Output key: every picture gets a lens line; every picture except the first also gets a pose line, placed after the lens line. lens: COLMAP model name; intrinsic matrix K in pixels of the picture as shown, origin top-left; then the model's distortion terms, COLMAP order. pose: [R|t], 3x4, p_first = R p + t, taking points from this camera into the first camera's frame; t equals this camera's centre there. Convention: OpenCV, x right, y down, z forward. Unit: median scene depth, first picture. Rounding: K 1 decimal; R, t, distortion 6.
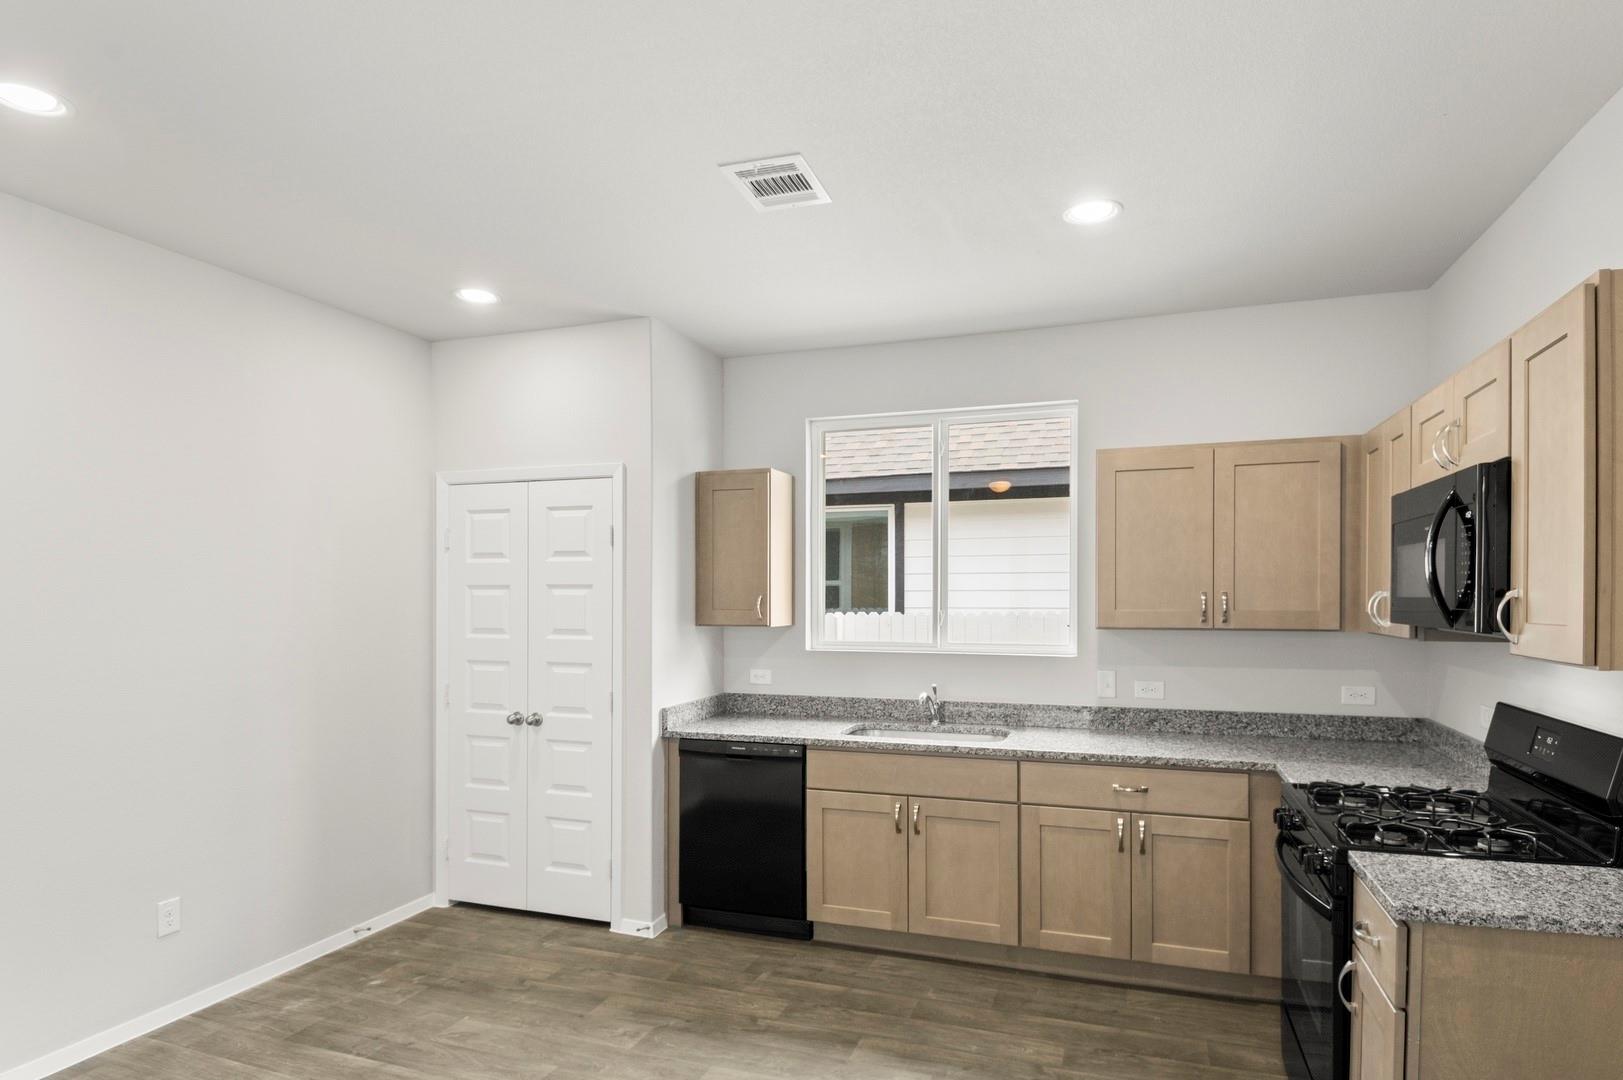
lens RADIAL K [[874.7, 0, 838.4], [0, 874.7, 597.3], [0, 0, 1]] dist [0.017360, -0.021567]
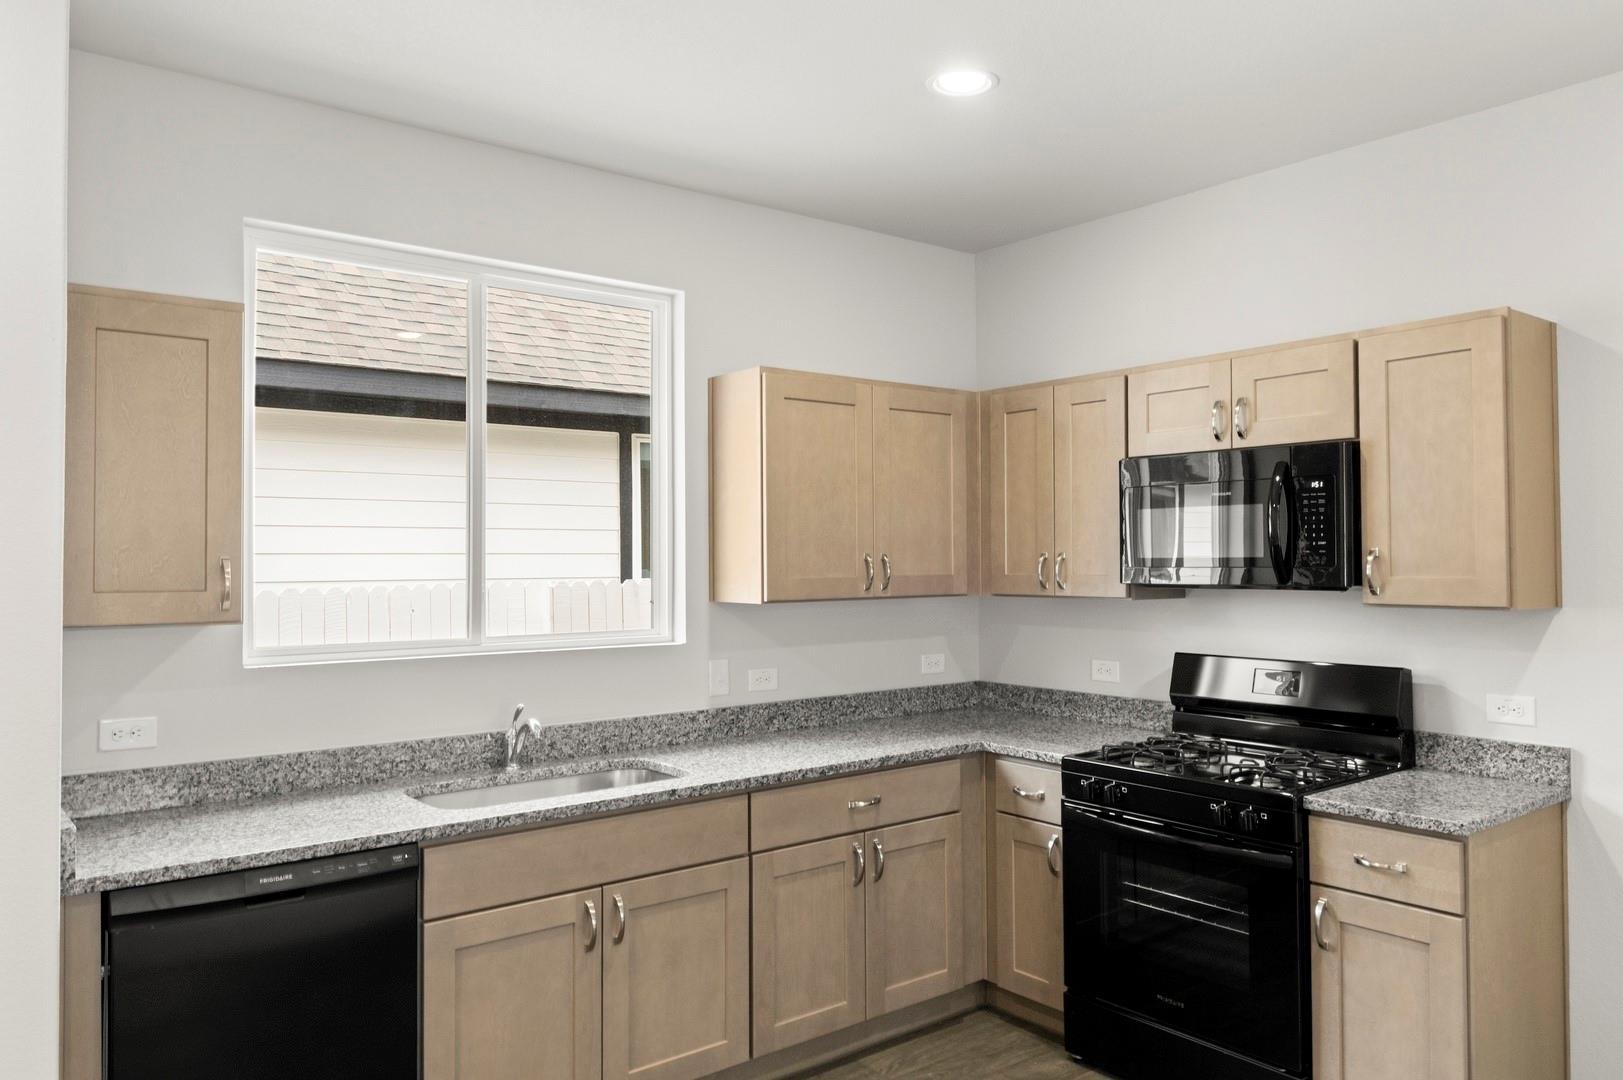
lens RADIAL K [[1171.6, 0, 846.3], [0, 1171.6, 530.2], [0, 0, 1]] dist [0.030118, -0.030893]
pose [[0.530589, 0.017959, 0.847439, -0.508358], [0.007657, 0.999633, -0.025978, 0.000508], [-0.847595, 0.020272, 0.530257, 0.392915]]
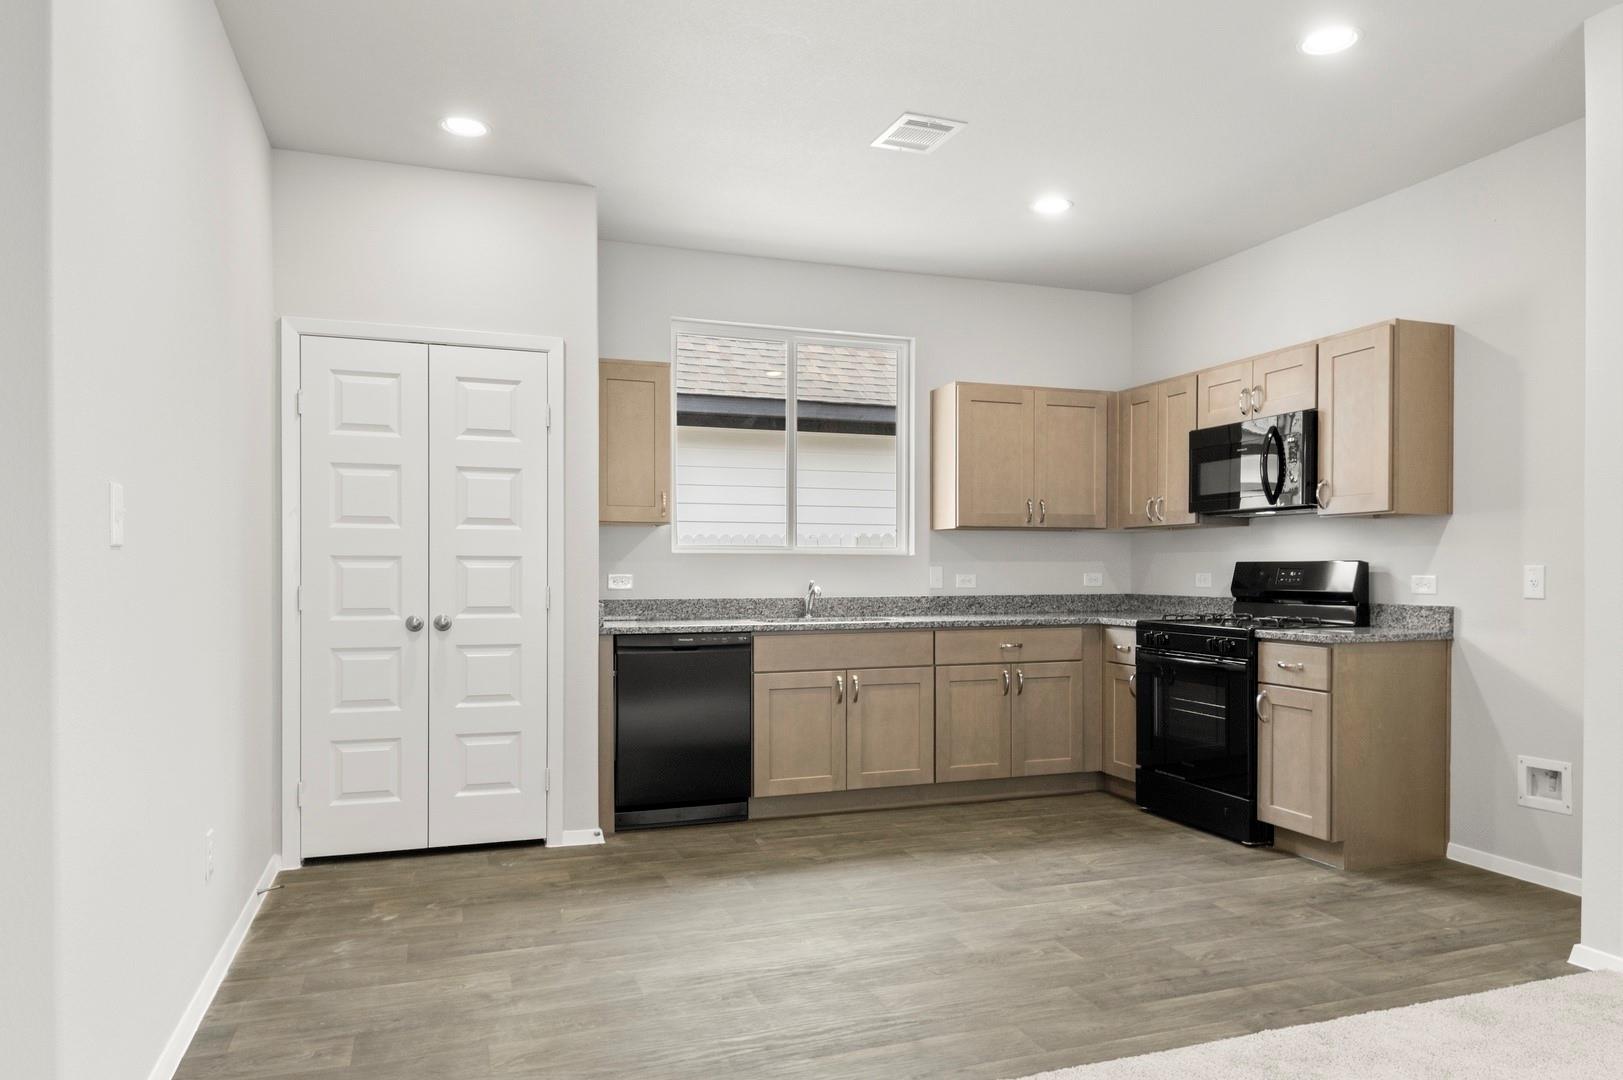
lens RADIAL K [[1089.7, 0, 836.9], [0, 1089.7, 586.6], [0, 0, 1]] dist [0.027140, -0.002104]
pose [[0.776764, -0.007774, 0.629744, -0.778997], [0.000494, 0.999931, 0.011735, 0.098420], [-0.629792, -0.008804, 0.776714, -0.081978]]
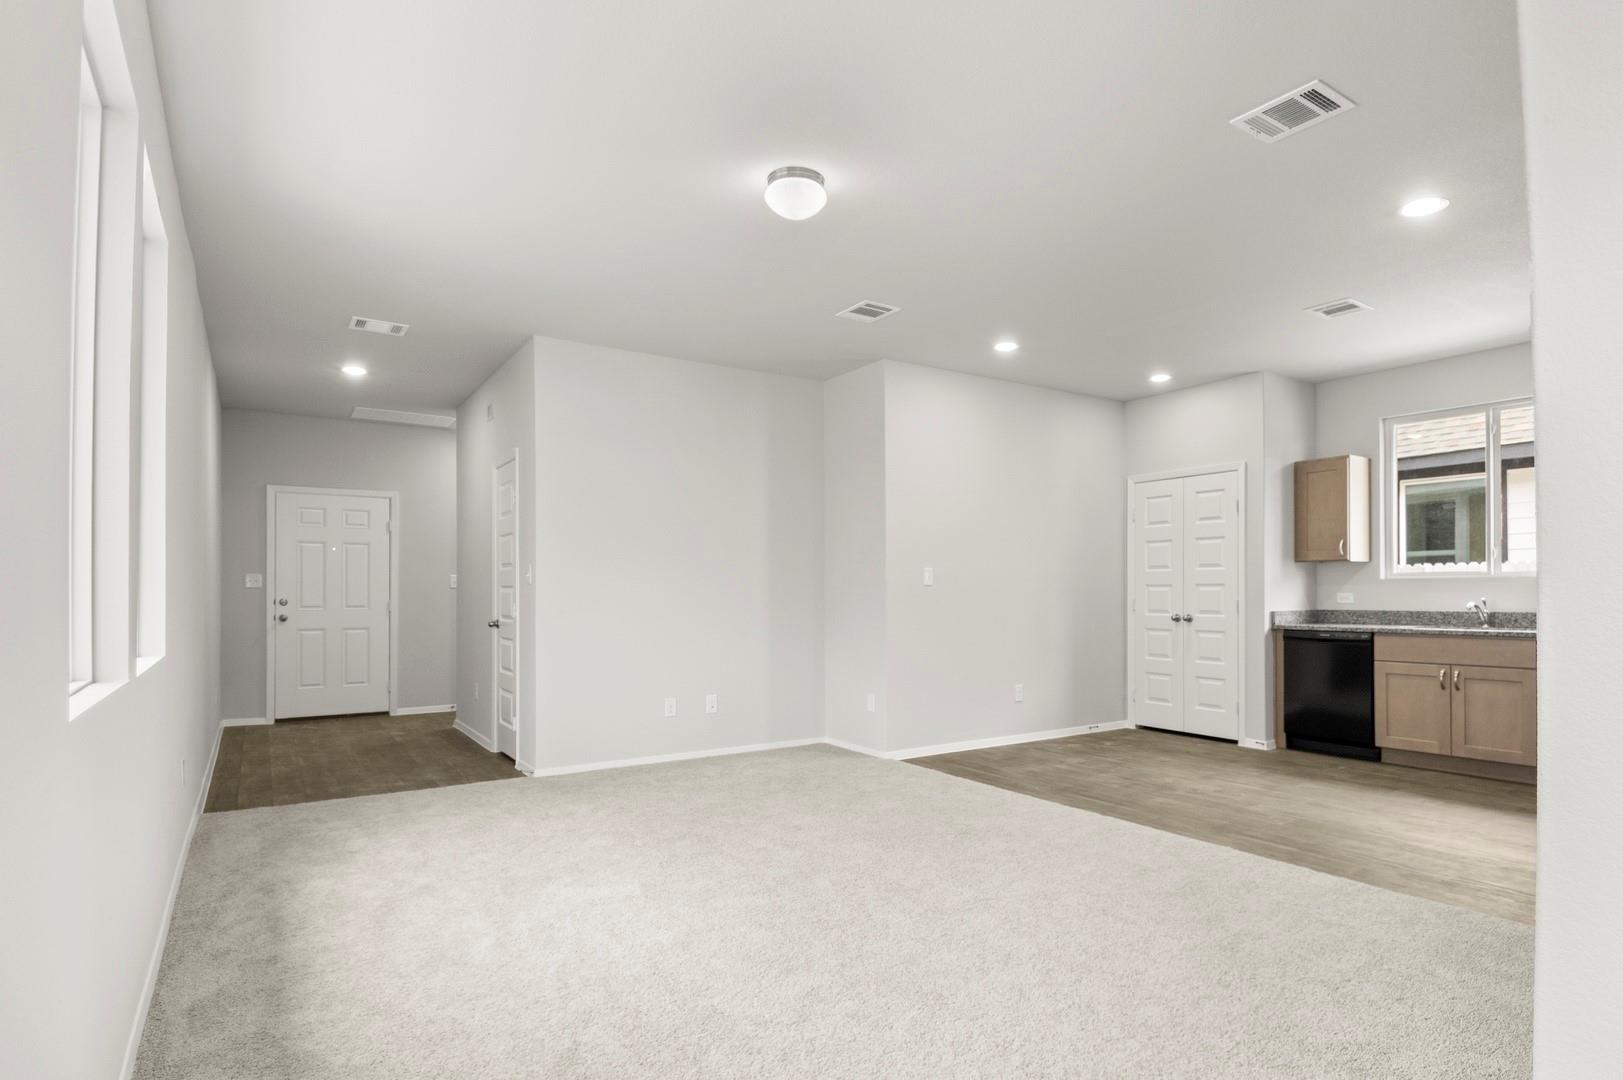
lens RADIAL K [[874.7, 0, 834.3], [0, 874.7, 584.8], [0, 0, 1]] dist [0.017360, -0.021567]
pose [[0.792136, -0.005220, -0.610323, 0.154424], [-0.001045, 0.999950, -0.009909, 0.099873], [0.610344, 0.008487, 0.792091, -0.808754]]
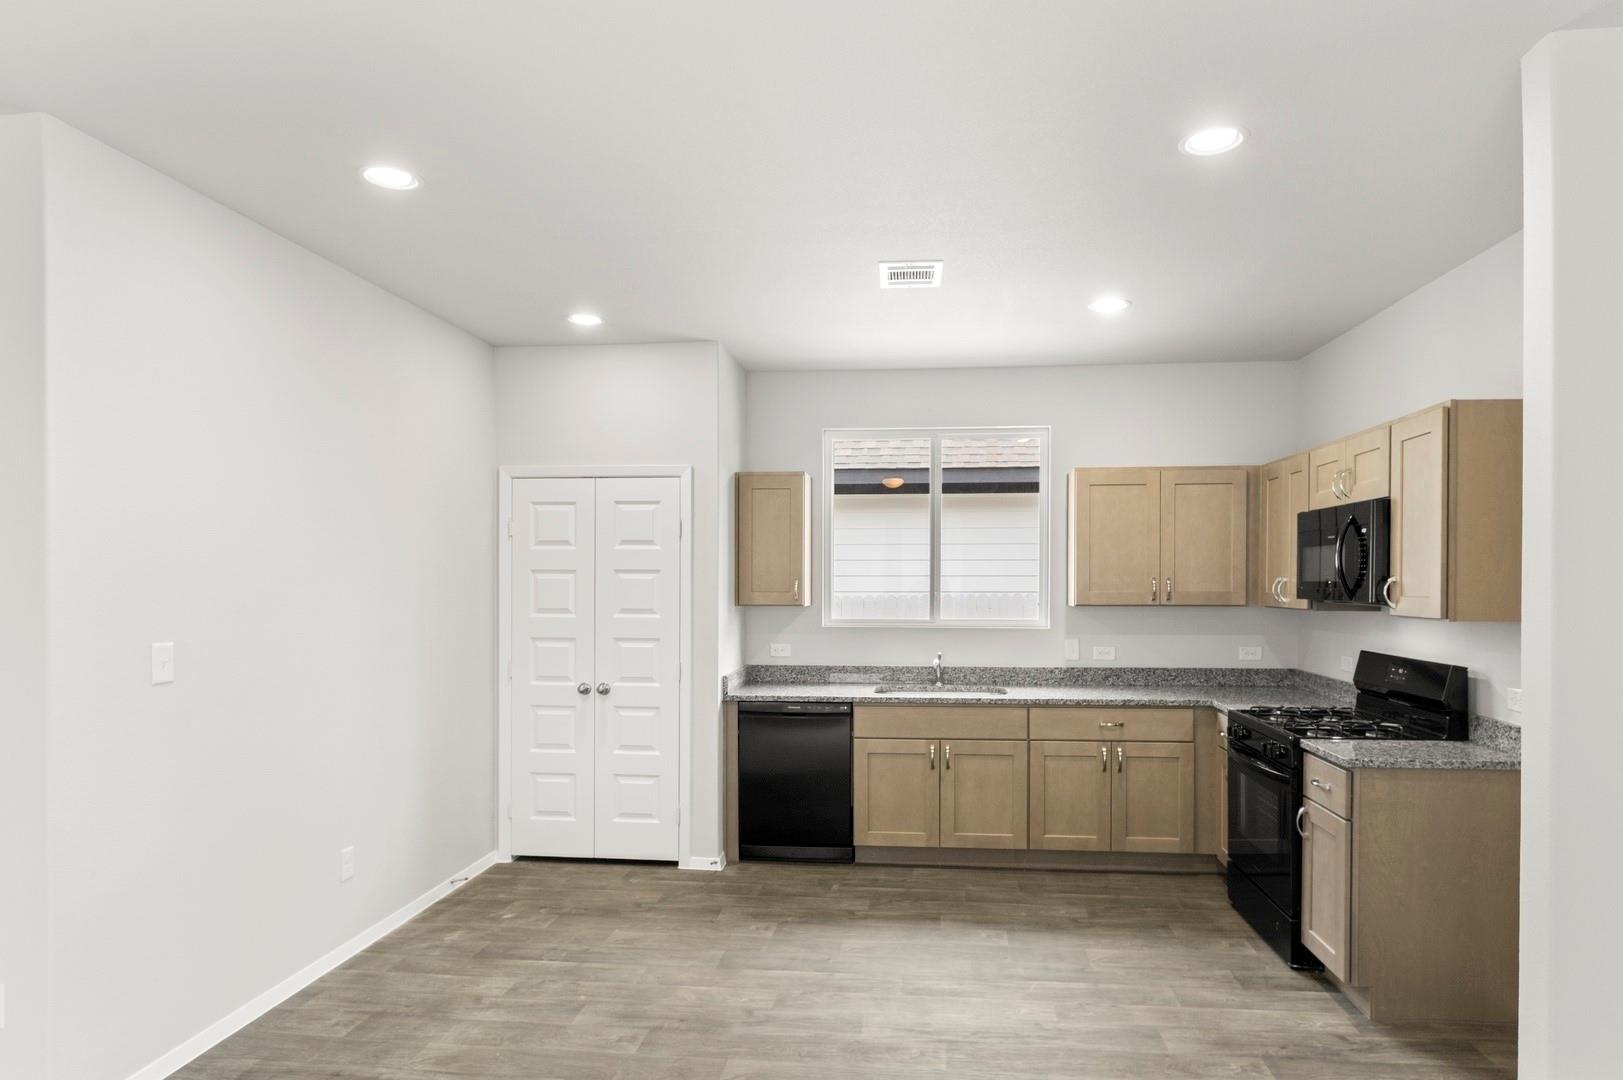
lens RADIAL K [[929.1, 0, 841.7], [0, 929.1, 588.0], [0, 0, 1]] dist [-0.002436, 0.001128]
pose [[0.973533, 0.000042, 0.228545, -0.346551], [-0.001405, 0.999982, 0.005802, 0.002048], [-0.228541, -0.005969, 0.973516, -0.254295]]
